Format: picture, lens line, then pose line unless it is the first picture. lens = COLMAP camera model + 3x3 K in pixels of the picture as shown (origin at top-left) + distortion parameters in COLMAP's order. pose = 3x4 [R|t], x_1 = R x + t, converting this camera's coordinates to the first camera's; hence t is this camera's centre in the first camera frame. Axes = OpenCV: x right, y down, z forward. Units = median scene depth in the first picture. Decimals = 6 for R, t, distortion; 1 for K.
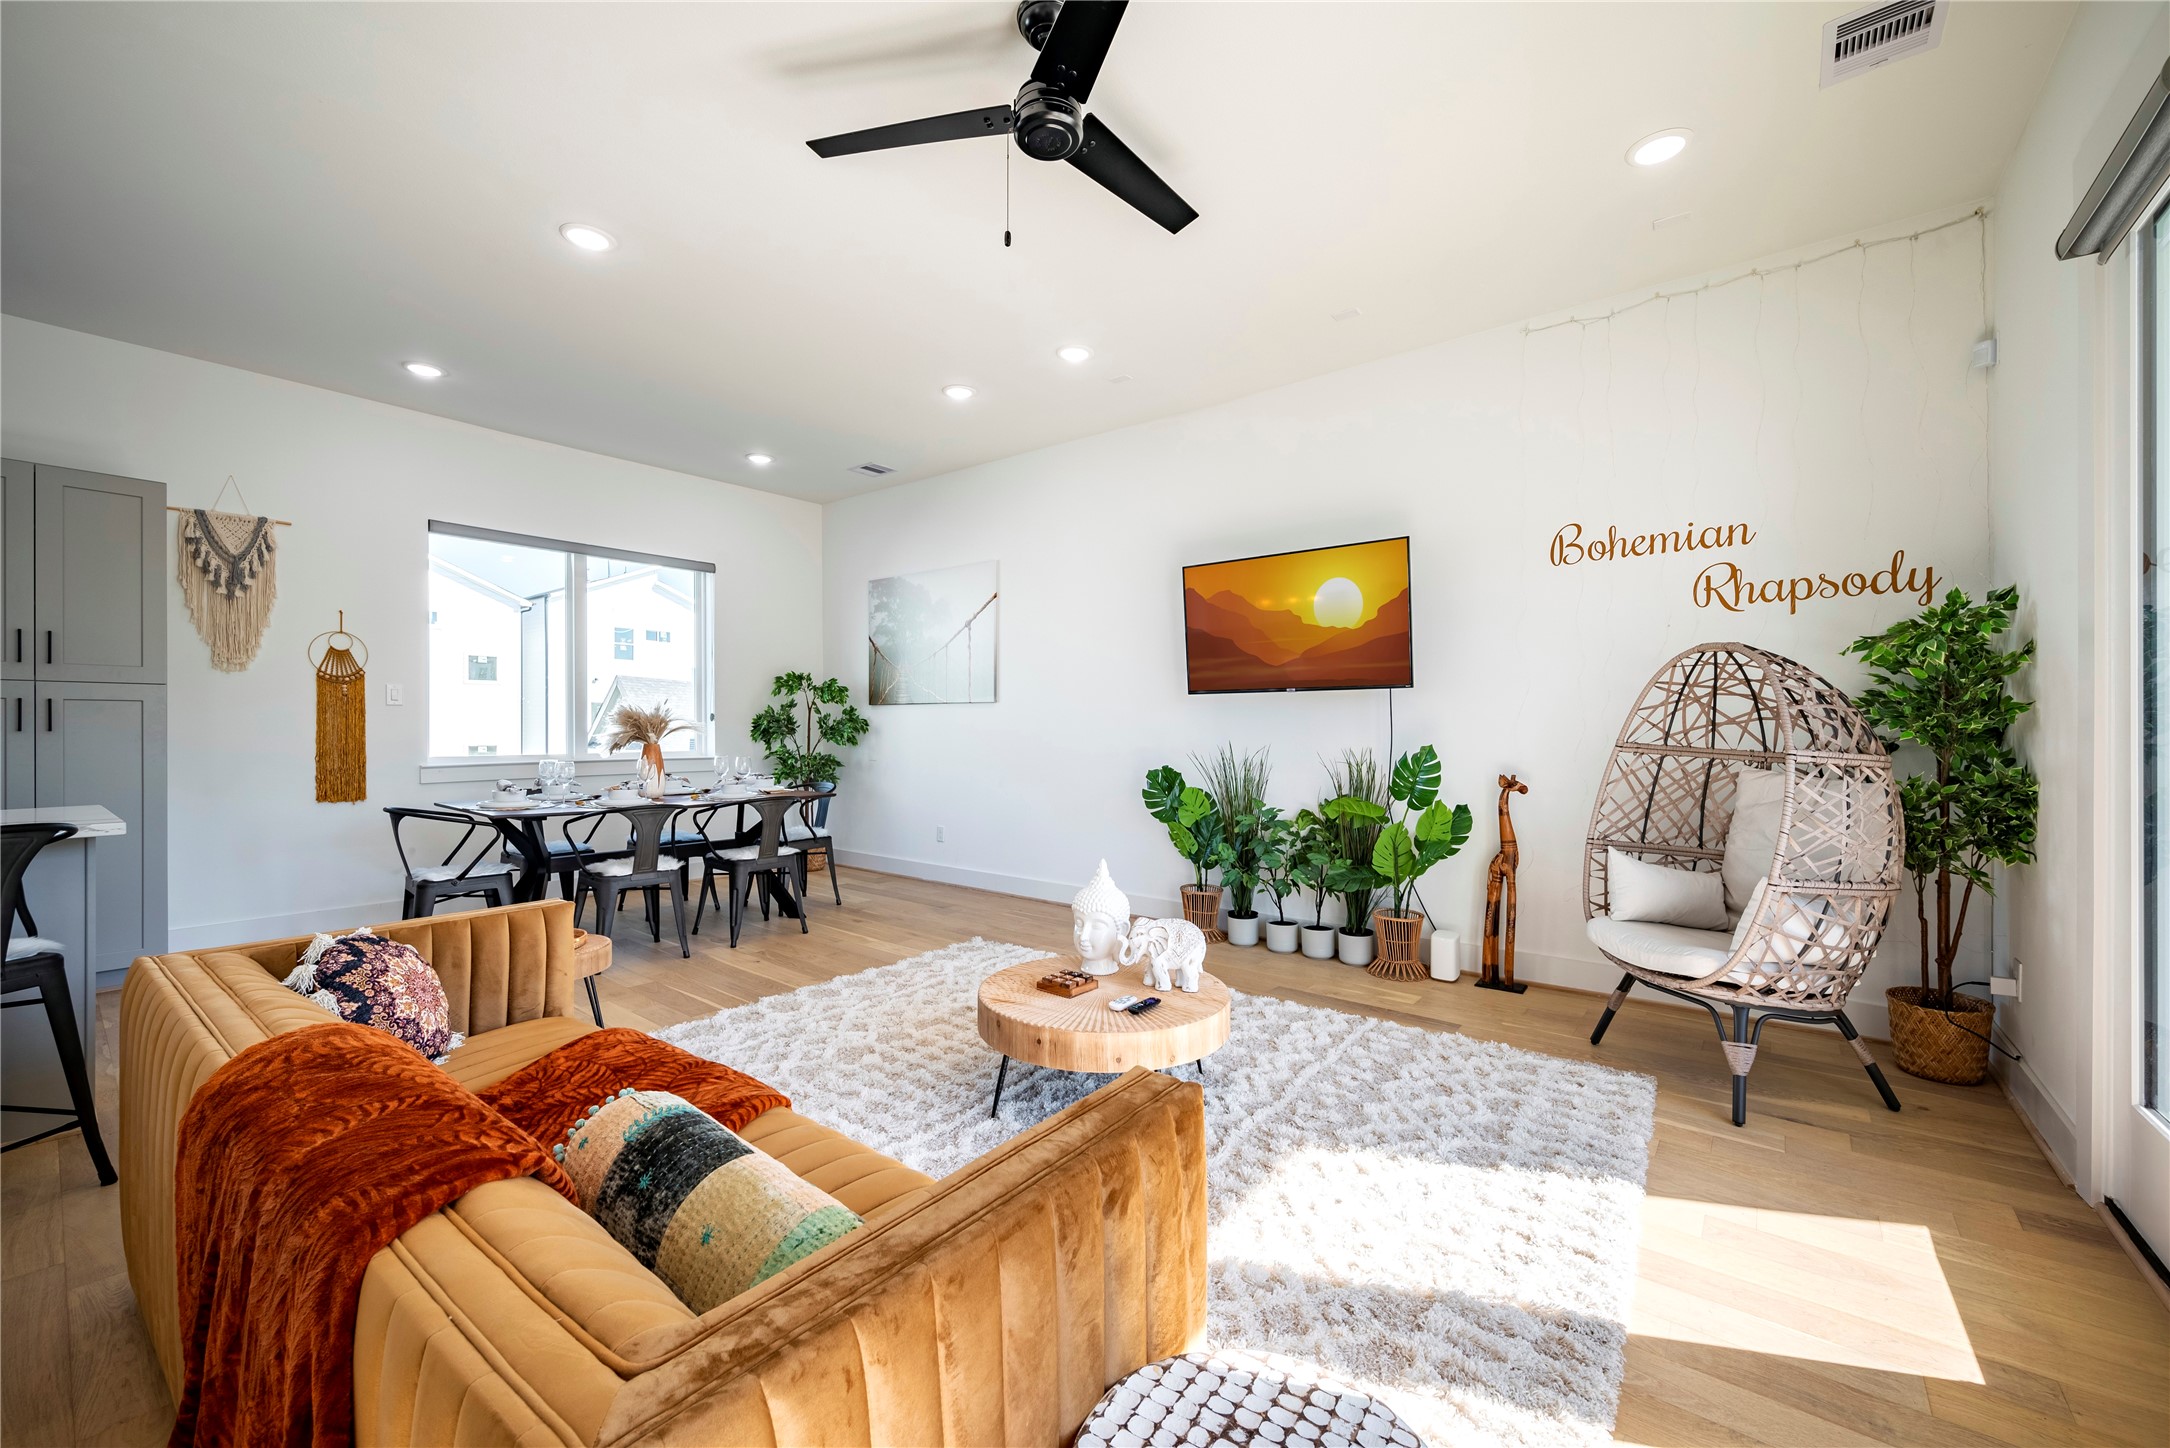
lens RADIAL K [[876.4, 0, 1085.5], [0, 876.4, 719.8], [0, 0, 1]] dist [0.001388, 0.000074]
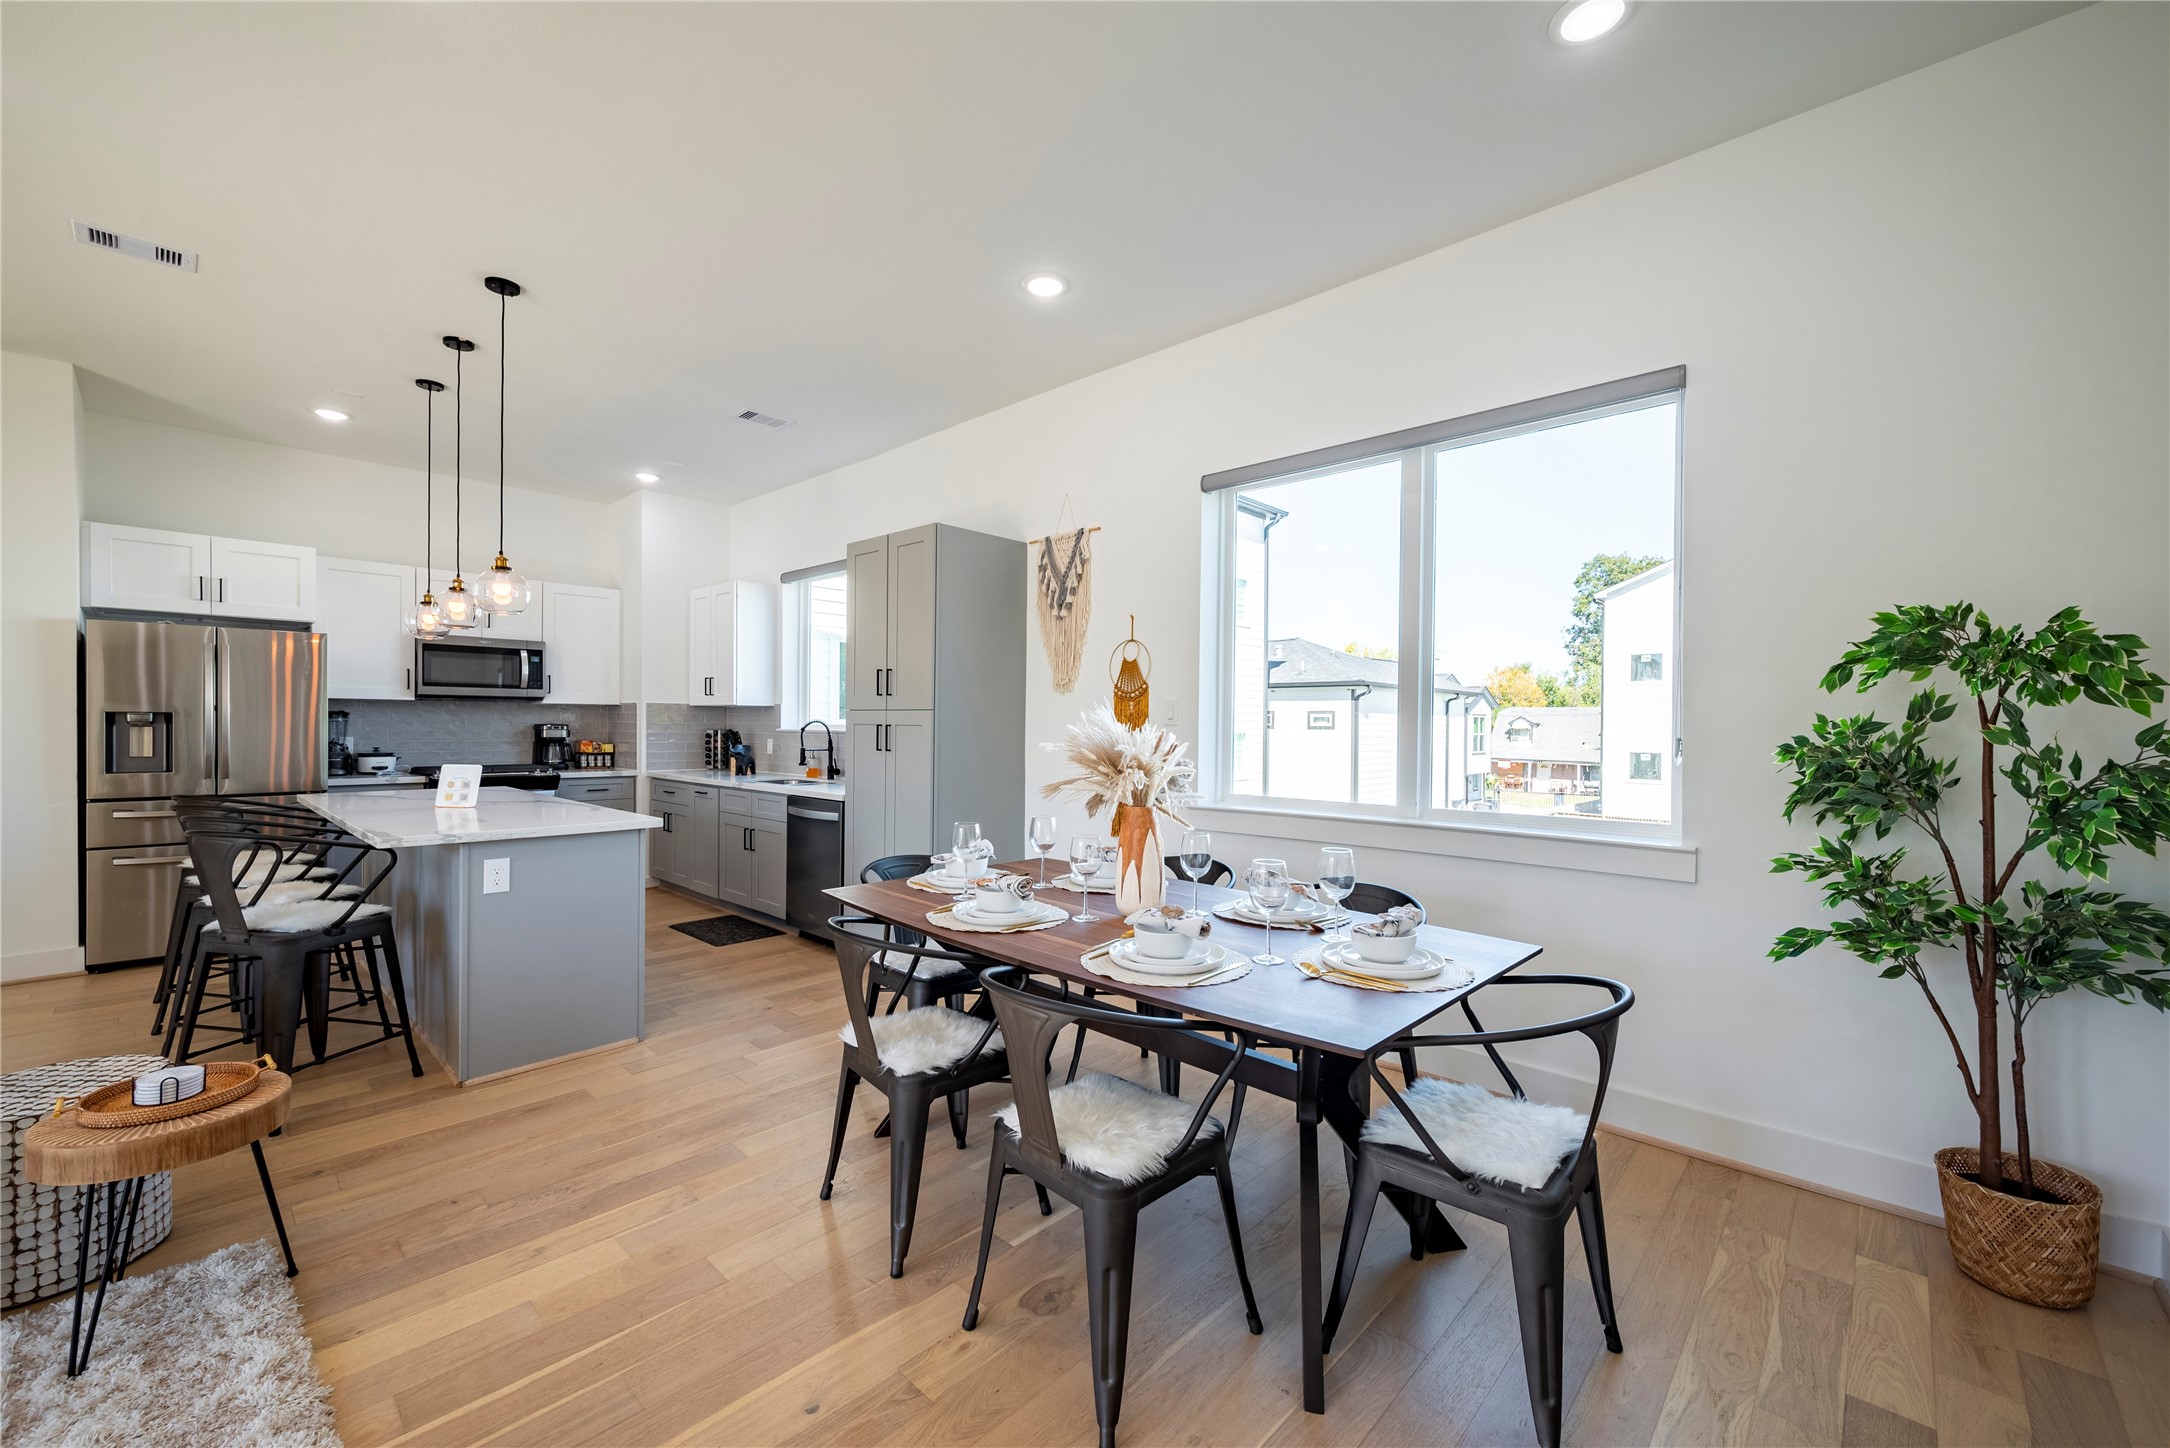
lens RADIAL K [[876.4, 0, 1081.8], [0, 876.4, 725.0], [0, 0, 1]] dist [0.001388, 0.000074]
pose [[-0.090675, -0.011354, -0.995816, 0.001827], [-0.012100, 0.999874, -0.010299, -0.009191], [0.995807, 0.011116, -0.090801, 1.030429]]
